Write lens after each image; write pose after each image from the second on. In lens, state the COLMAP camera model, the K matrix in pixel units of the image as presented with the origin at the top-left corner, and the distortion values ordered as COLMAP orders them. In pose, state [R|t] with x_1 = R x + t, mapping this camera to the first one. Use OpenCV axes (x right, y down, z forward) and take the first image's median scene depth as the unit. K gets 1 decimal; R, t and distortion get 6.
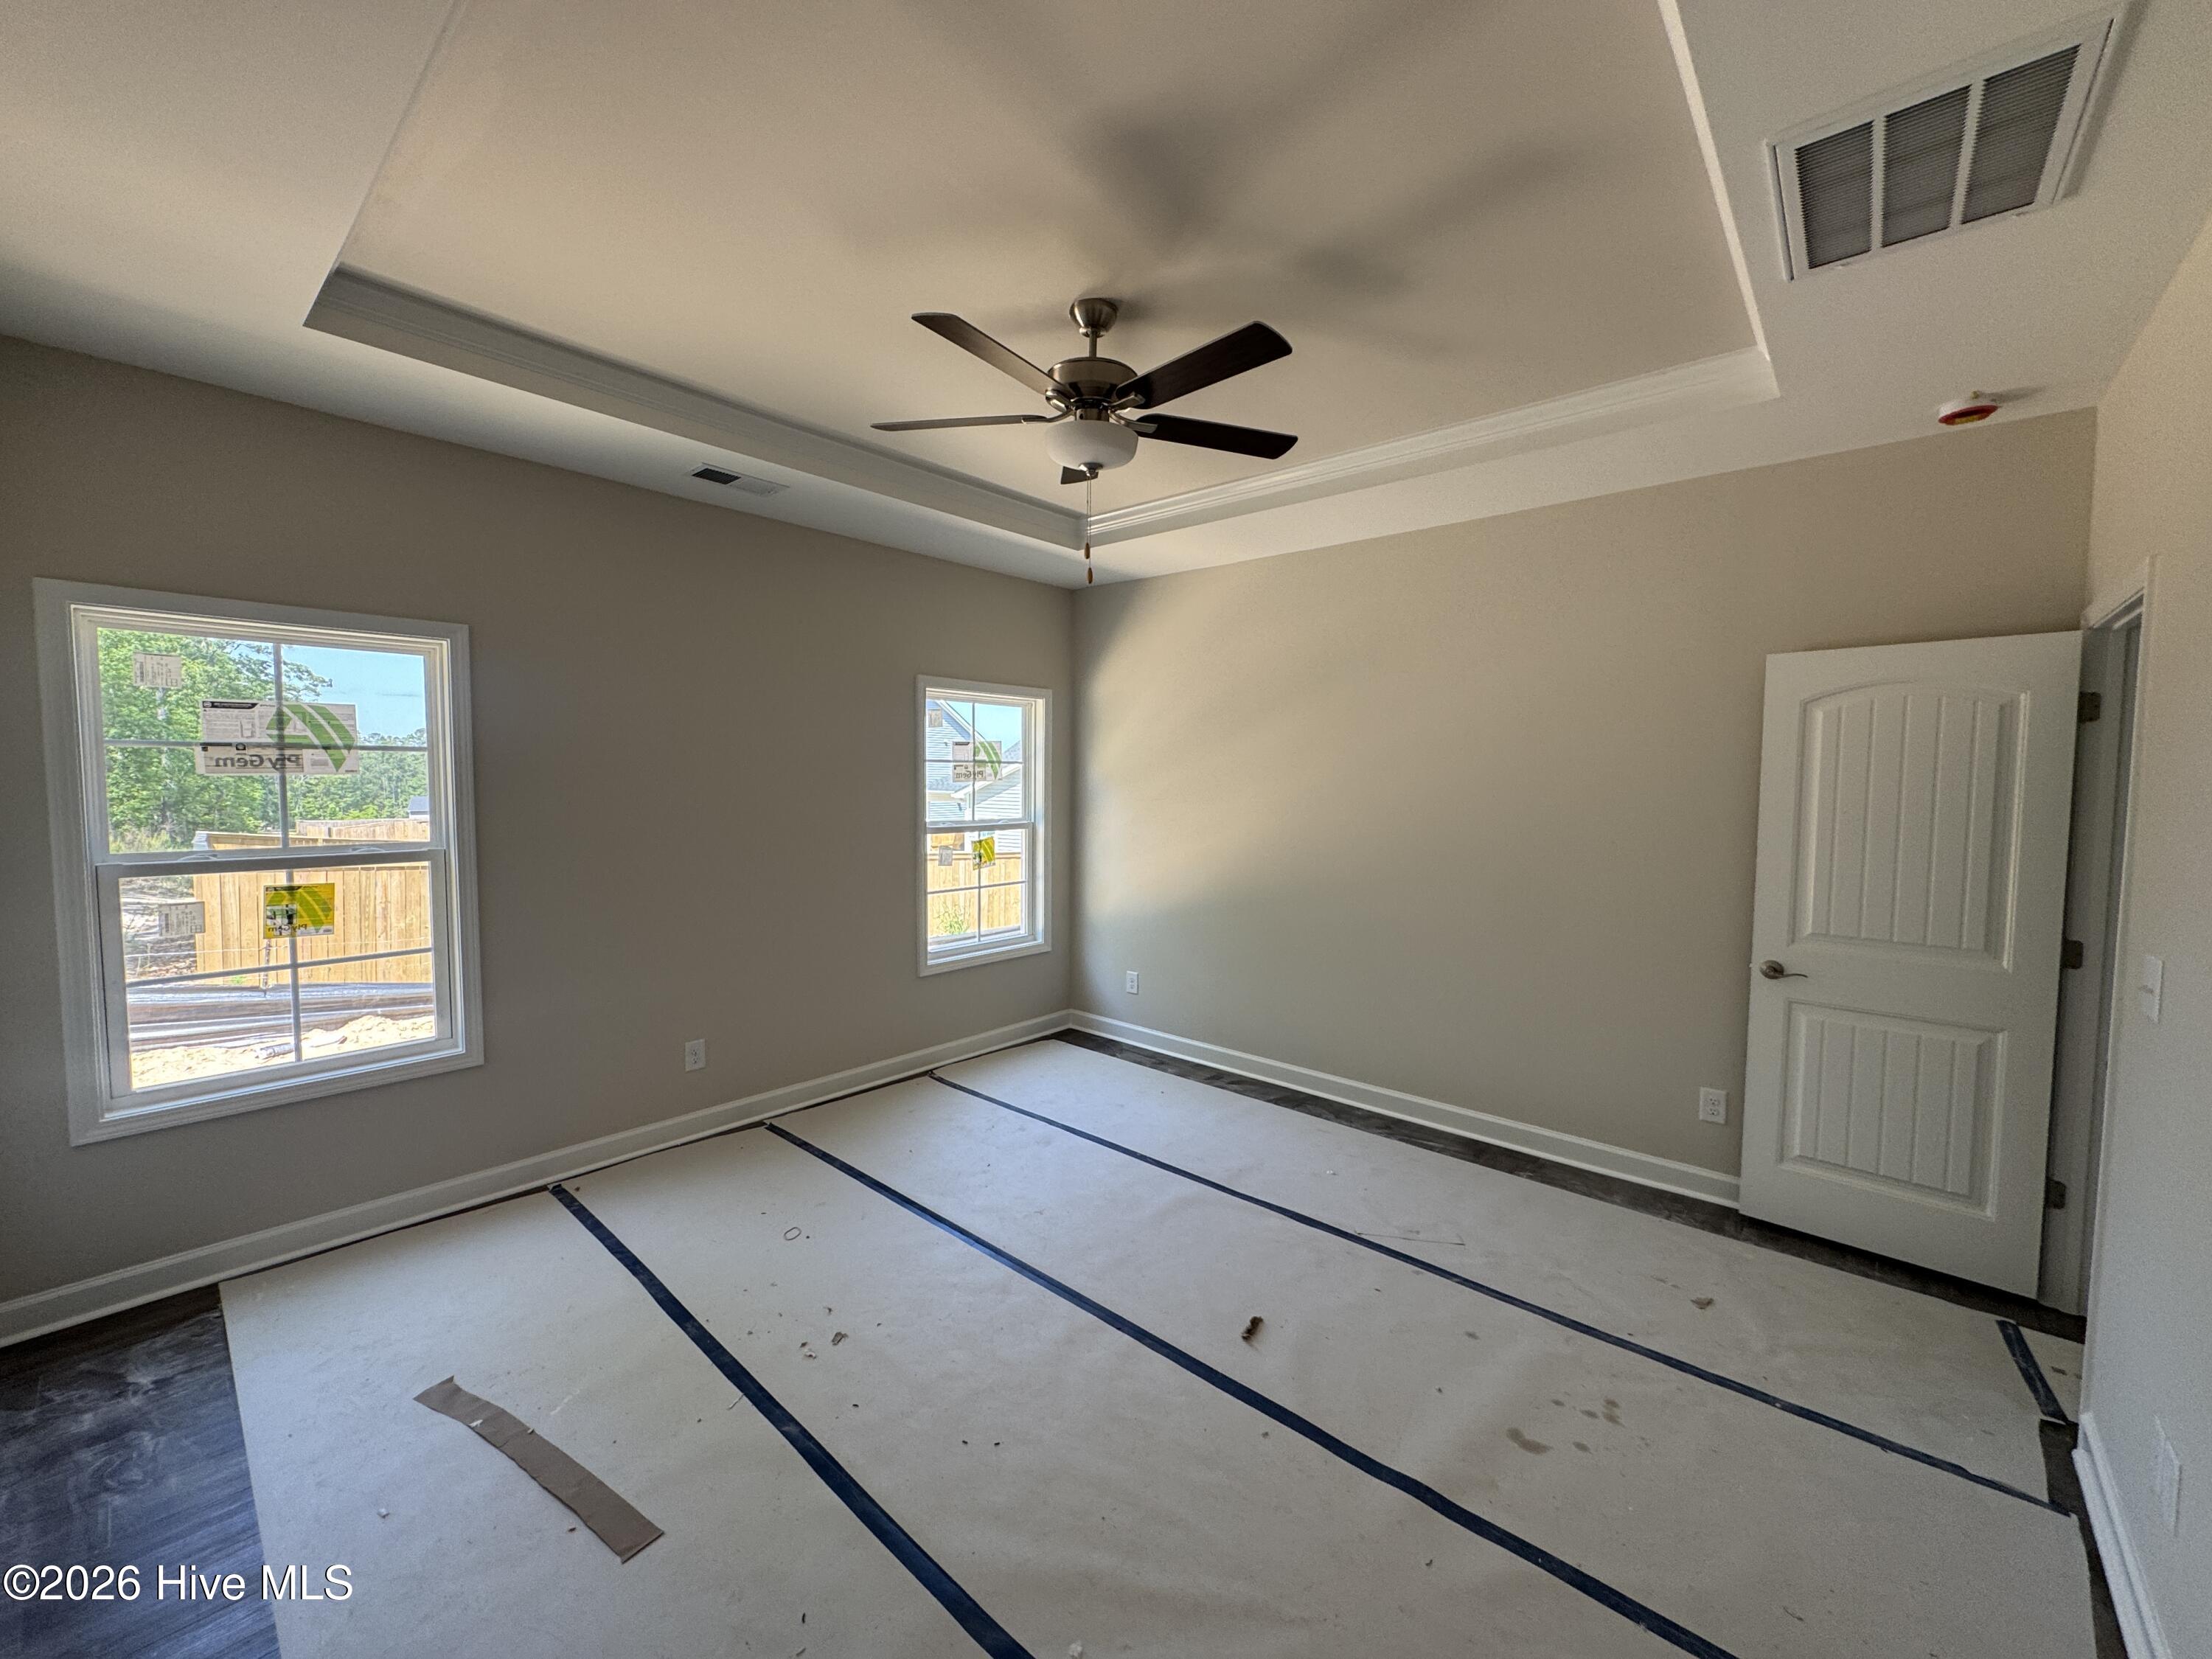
lens RADIAL K [[879.3, 0, 1116.5], [0, 879.3, 831.1], [0, 0, 1]] dist [-0.001508, -0.000128]
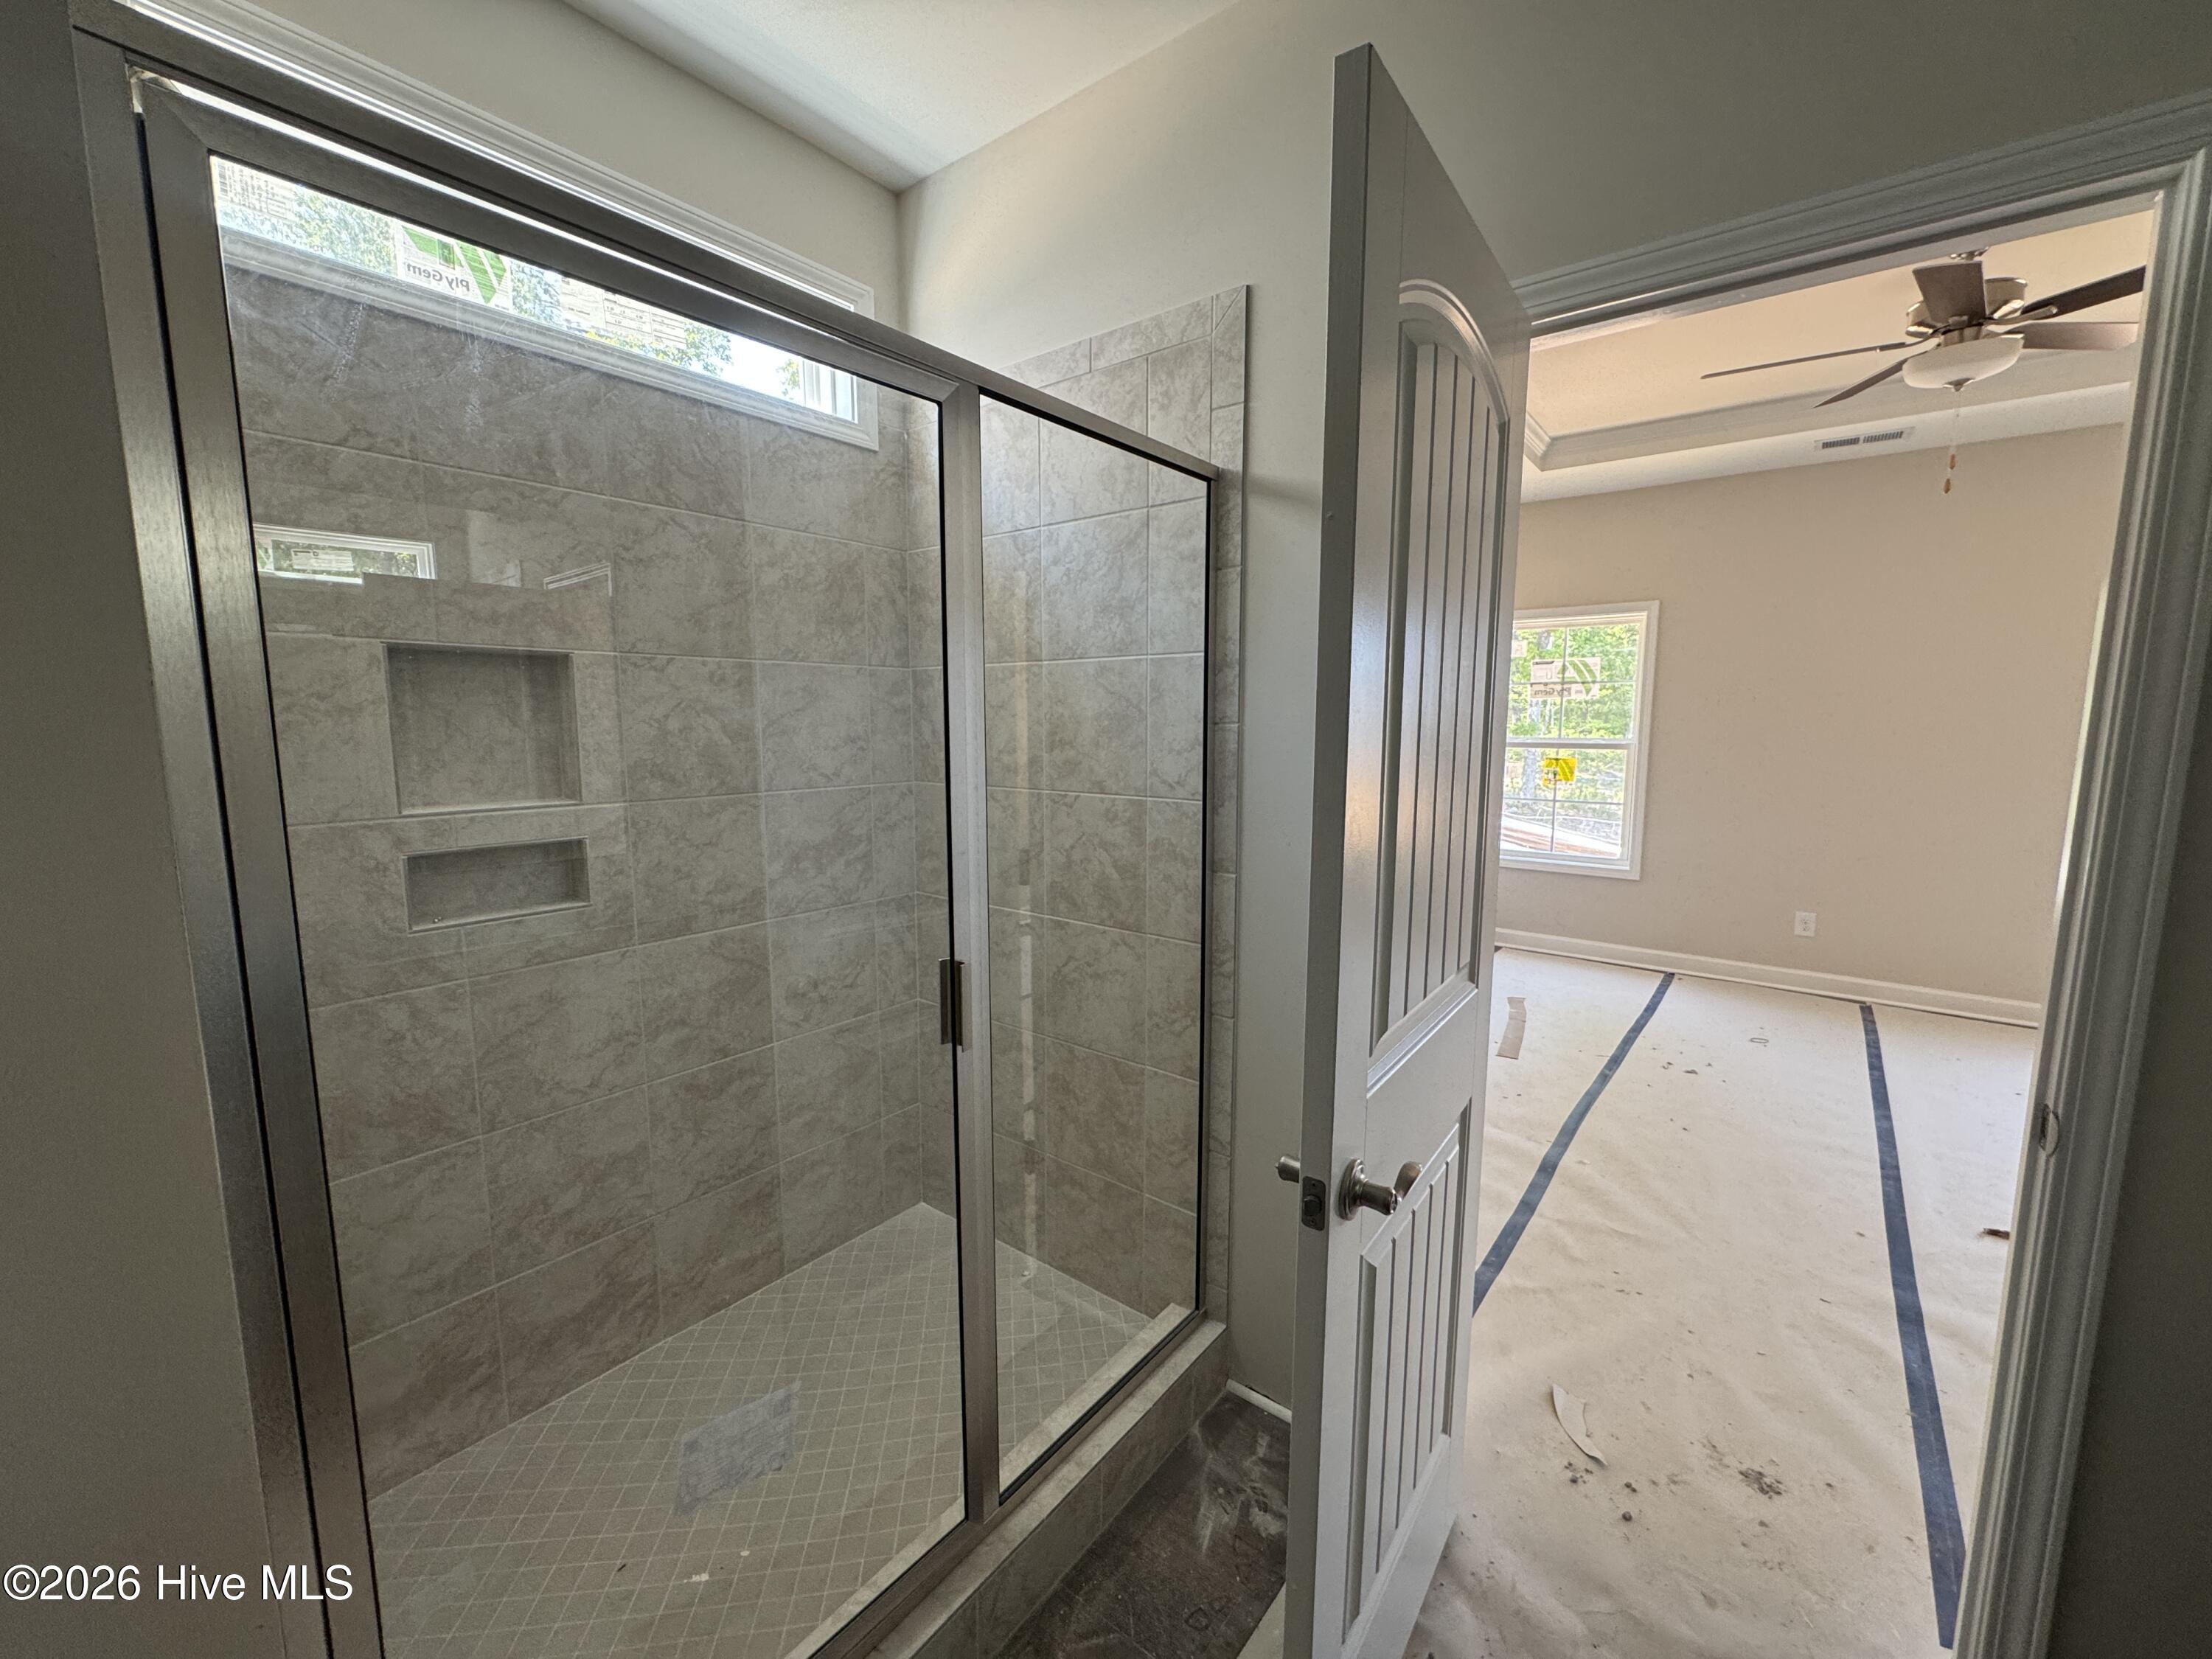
lens RADIAL K [[879.3, 0, 1112.7], [0, 879.3, 838.8], [0, 0, 1]] dist [-0.001508, -0.000128]
pose [[0.055987, 0.124300, -0.990664, 0.886364], [-0.062595, 0.990705, 0.120767, 0.066078], [0.996467, 0.055249, 0.063247, -0.062951]]
